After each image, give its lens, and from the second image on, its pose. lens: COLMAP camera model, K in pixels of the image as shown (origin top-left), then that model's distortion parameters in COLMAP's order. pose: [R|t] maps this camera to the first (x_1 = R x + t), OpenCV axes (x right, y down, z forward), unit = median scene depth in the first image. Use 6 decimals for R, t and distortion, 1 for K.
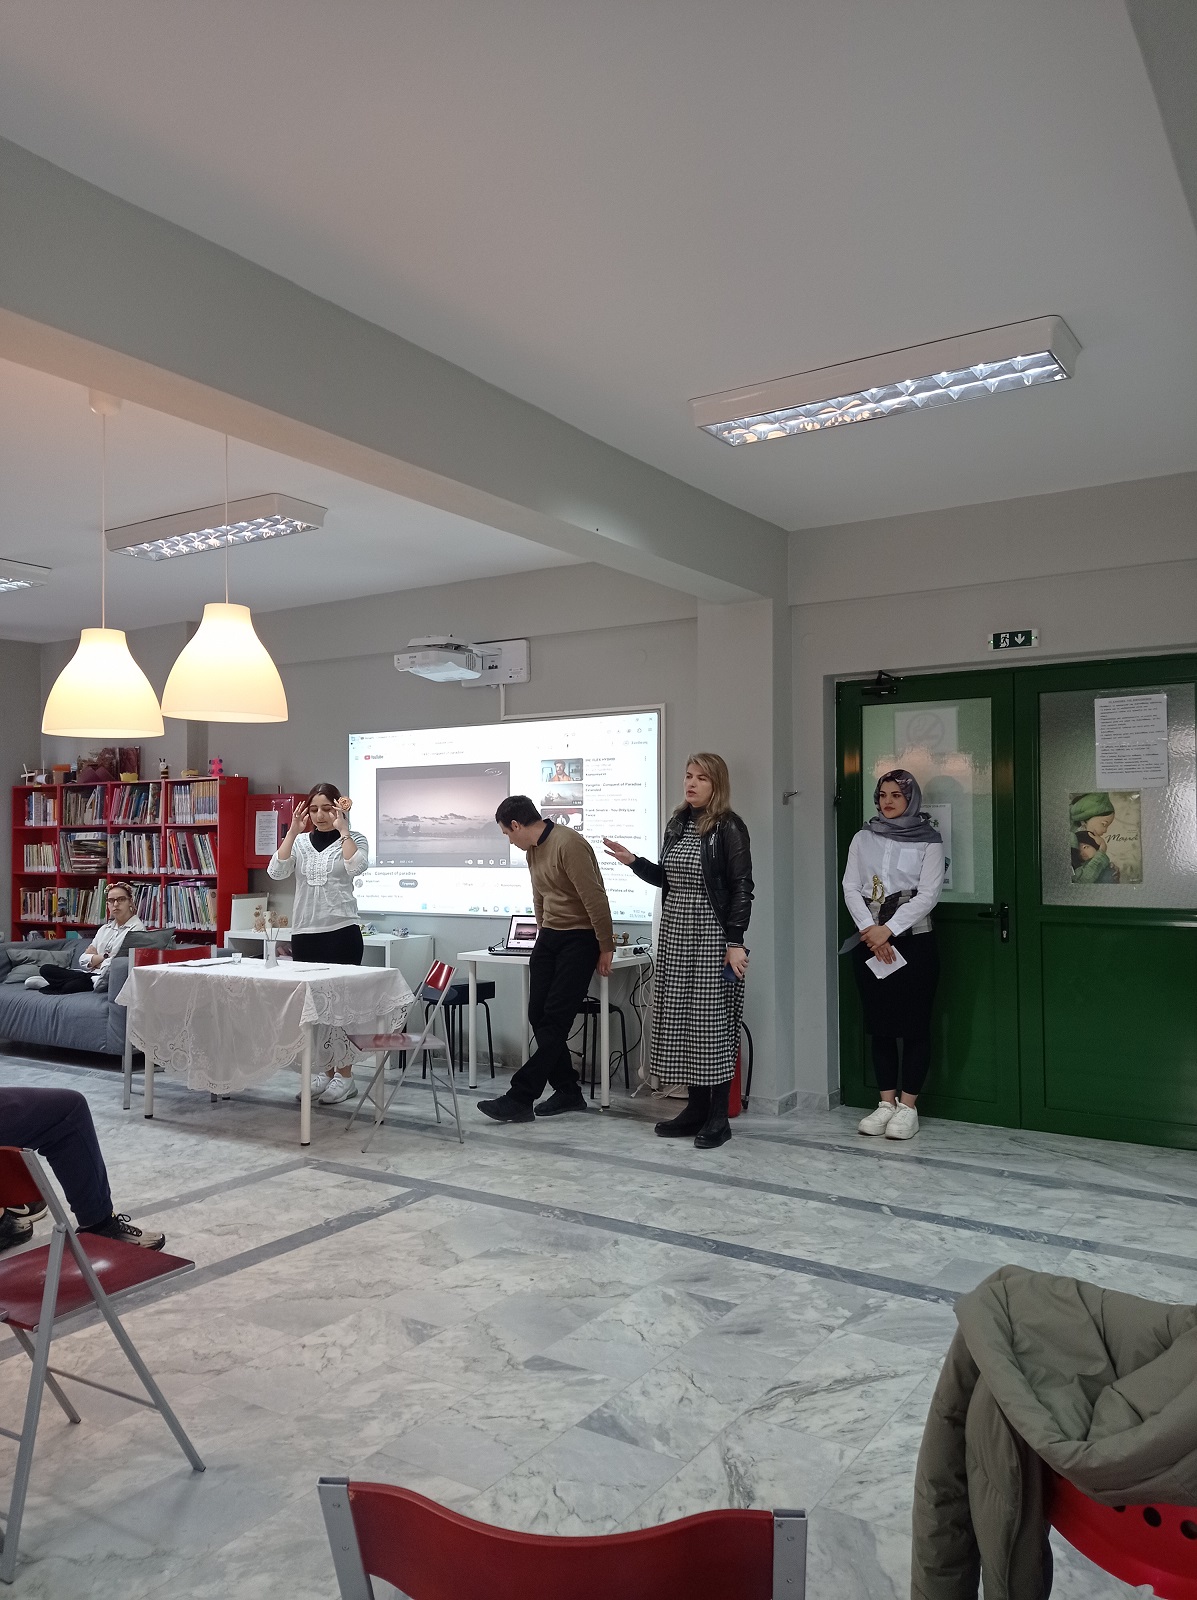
lens RADIAL K [[1193.0, 0, 598.5], [0, 1193.0, 800.0], [0, 0, 1]] dist [0.139397, -0.255460]
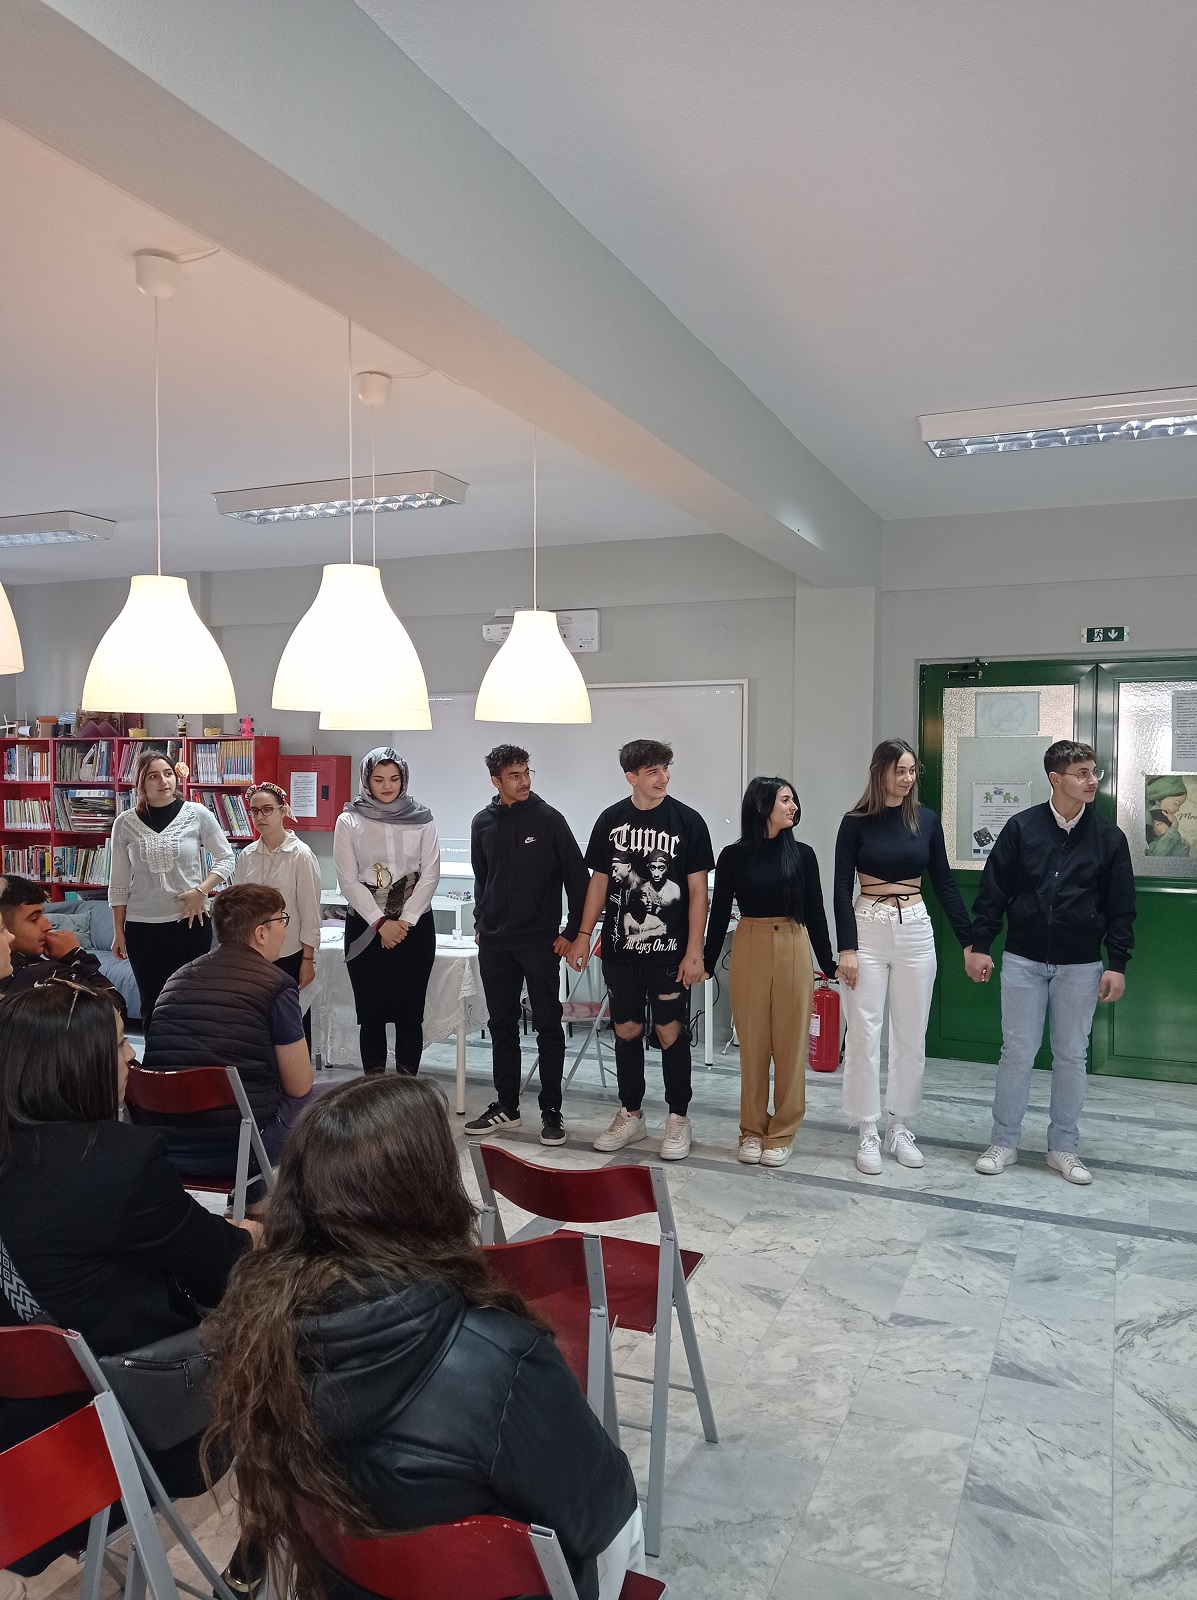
lens RADIAL K [[1193.0, 0, 598.5], [0, 1193.0, 800.0], [0, 0, 1]] dist [0.139397, -0.255460]
pose [[0.986714, 0.002461, 0.162446, -0.316246], [-0.012305, 0.998145, 0.059619, -0.047533], [-0.161998, -0.060825, 0.984915, -0.015909]]
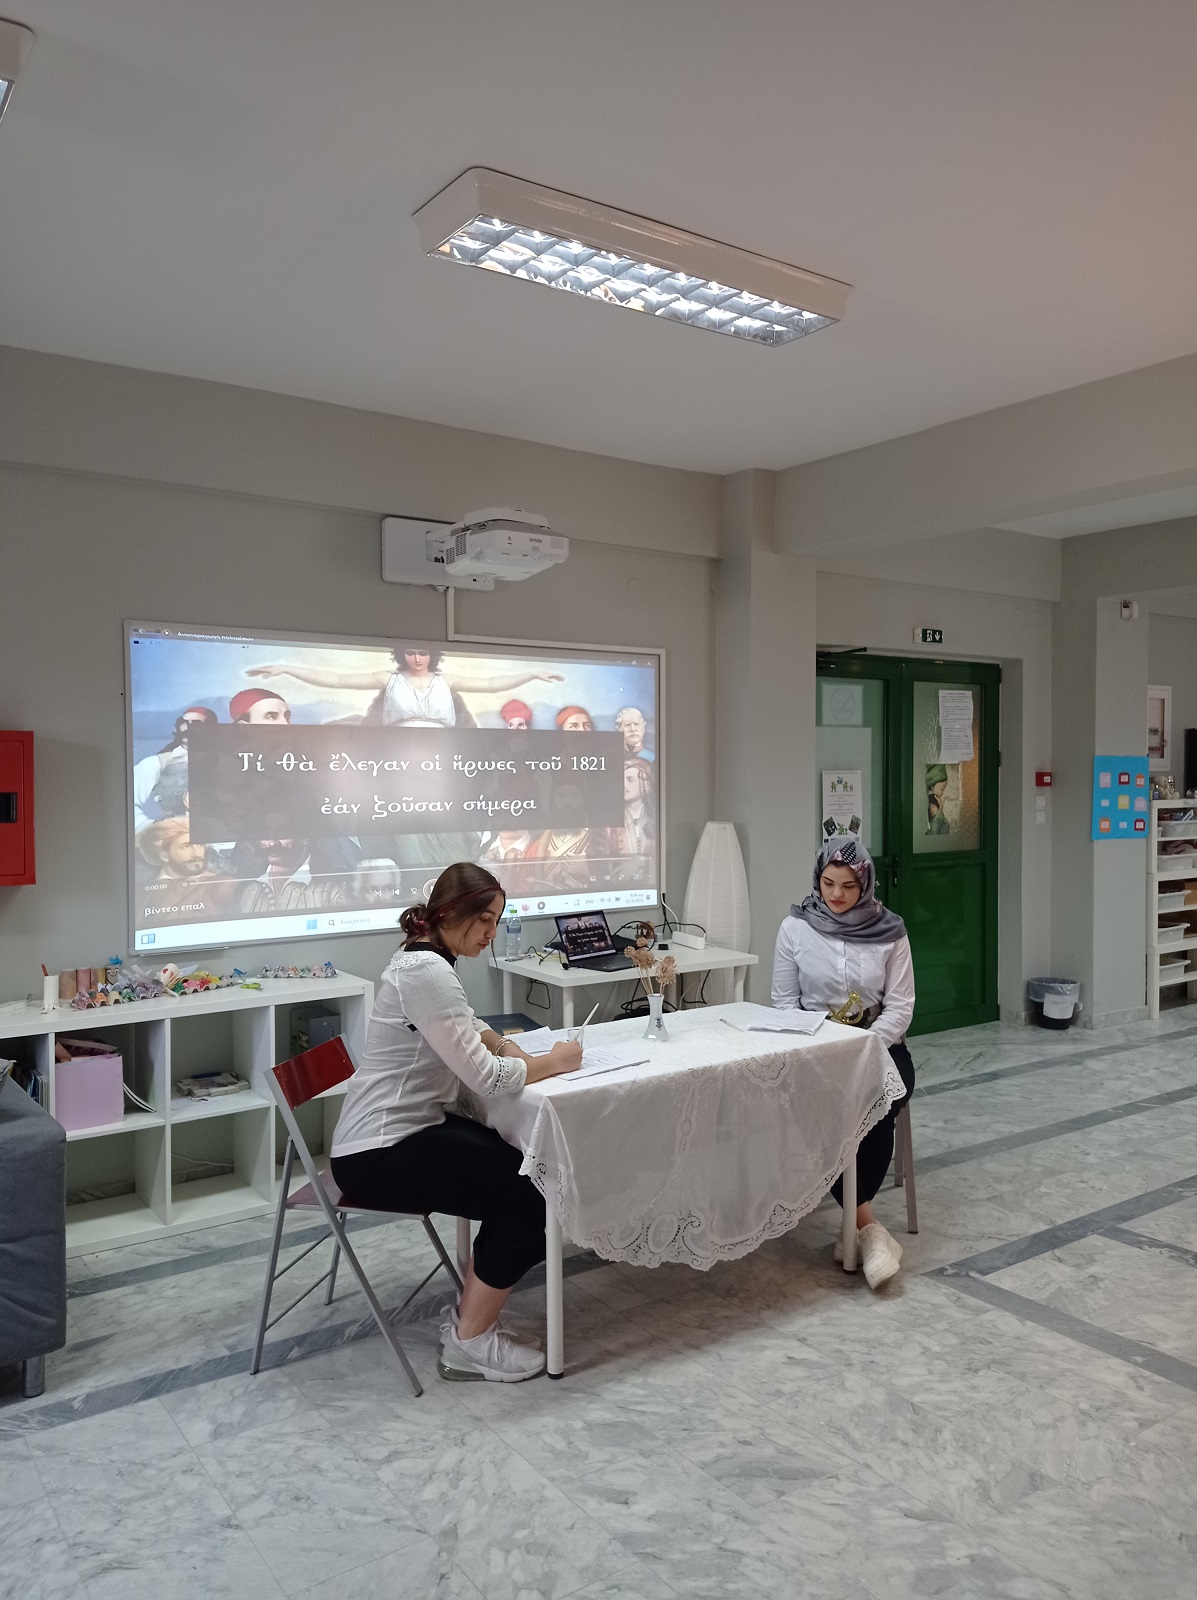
lens RADIAL K [[1193.0, 0, 598.5], [0, 1193.0, 800.0], [0, 0, 1]] dist [0.139397, -0.255460]
pose [[0.370034, -0.021404, 0.928772, -0.989128], [-0.027819, 0.999031, 0.034106, -0.001404], [-0.928602, -0.038458, 0.369080, 0.945638]]
